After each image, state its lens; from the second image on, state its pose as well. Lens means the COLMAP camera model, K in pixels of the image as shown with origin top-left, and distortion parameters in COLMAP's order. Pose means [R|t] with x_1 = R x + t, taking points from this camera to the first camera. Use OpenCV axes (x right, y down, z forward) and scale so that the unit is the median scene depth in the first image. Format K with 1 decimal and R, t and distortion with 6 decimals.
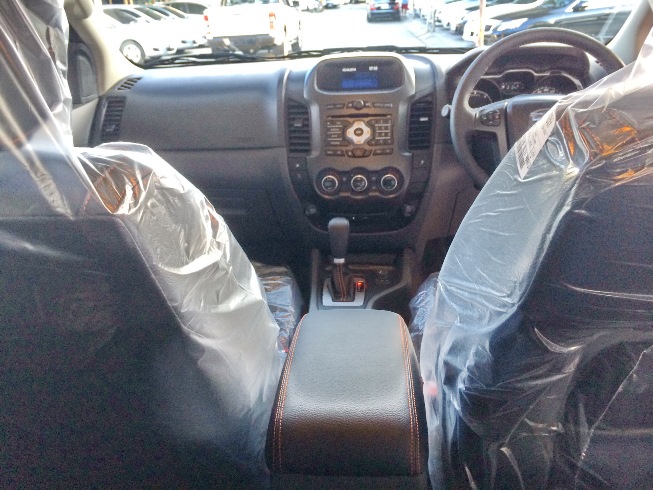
lens RADIAL K [[555.0, 0, 324.6], [0, 555.0, 244.6], [0, 0, 1]] dist [0.031143, -0.030574]
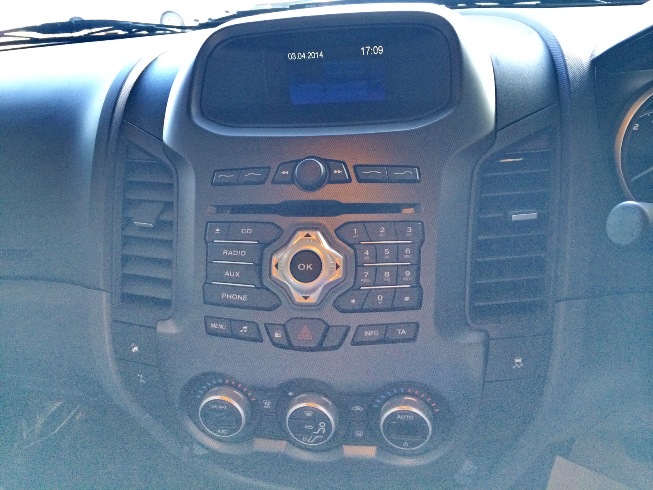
lens RADIAL K [[555.0, 0, 328.8], [0, 555.0, 247.6], [0, 0, 1]] dist [0.031143, -0.030574]
pose [[0.995926, 0.011190, -0.089478, 0.100177], [-0.006652, 0.998684, 0.050860, -0.226657], [0.089930, -0.050057, 0.994689, 0.692665]]
